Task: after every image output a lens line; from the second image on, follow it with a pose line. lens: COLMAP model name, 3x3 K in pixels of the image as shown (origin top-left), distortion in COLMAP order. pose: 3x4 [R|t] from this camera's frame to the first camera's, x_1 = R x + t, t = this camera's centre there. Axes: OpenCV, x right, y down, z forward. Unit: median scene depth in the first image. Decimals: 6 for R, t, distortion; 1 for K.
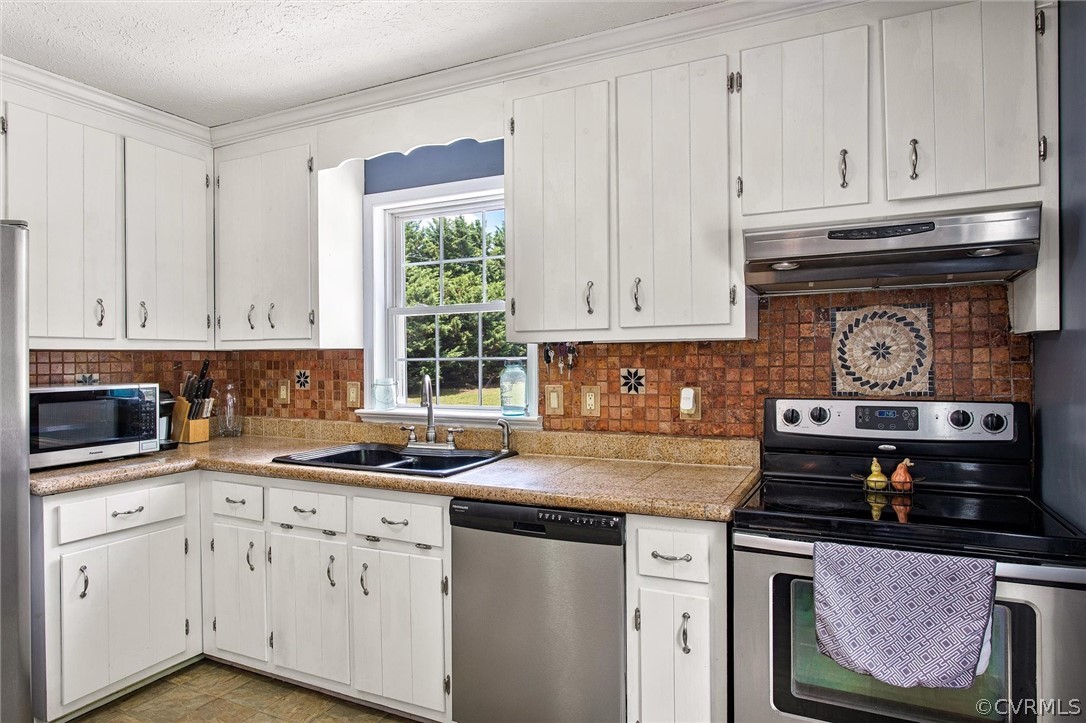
lens RADIAL K [[652.2, 0, 541.1], [0, 652.2, 357.4], [0, 0, 1]] dist [-0.021697, -0.000512]
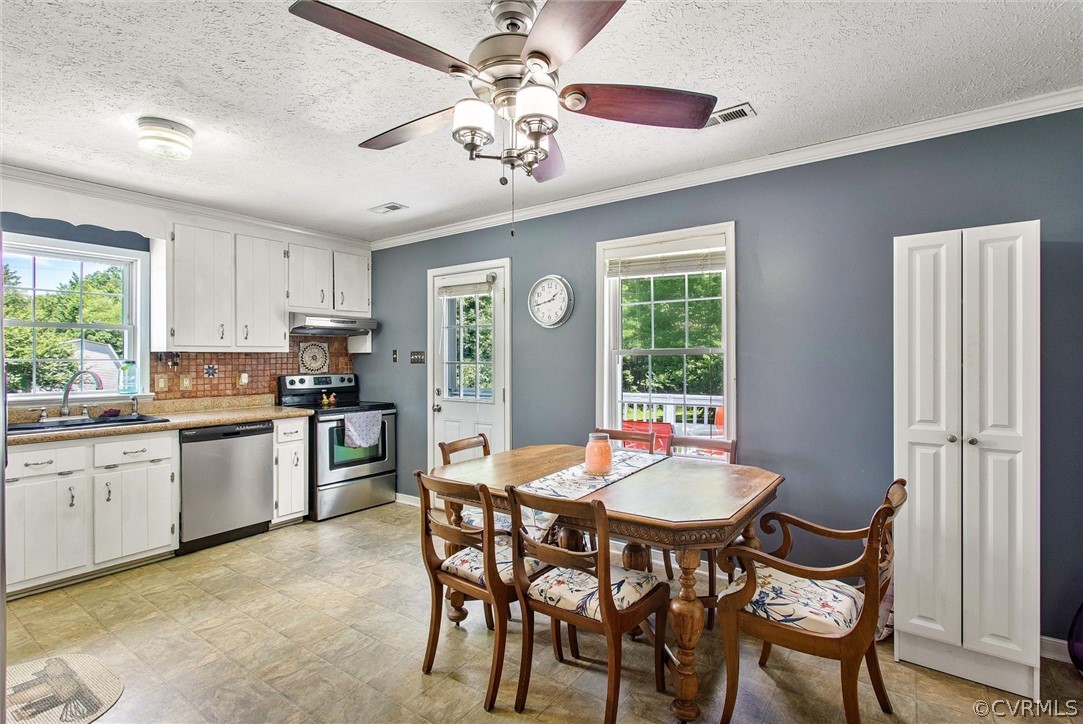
lens RADIAL K [[517.2, 0, 539.2], [0, 517.2, 361.3], [0, 0, 1]] dist [-0.000530, -0.000030]
pose [[0.170506, 0.006275, 0.985337, -1.488005], [0.004778, 0.999963, -0.007195, 0.025435], [-0.985345, 0.005935, 0.170470, -0.333736]]
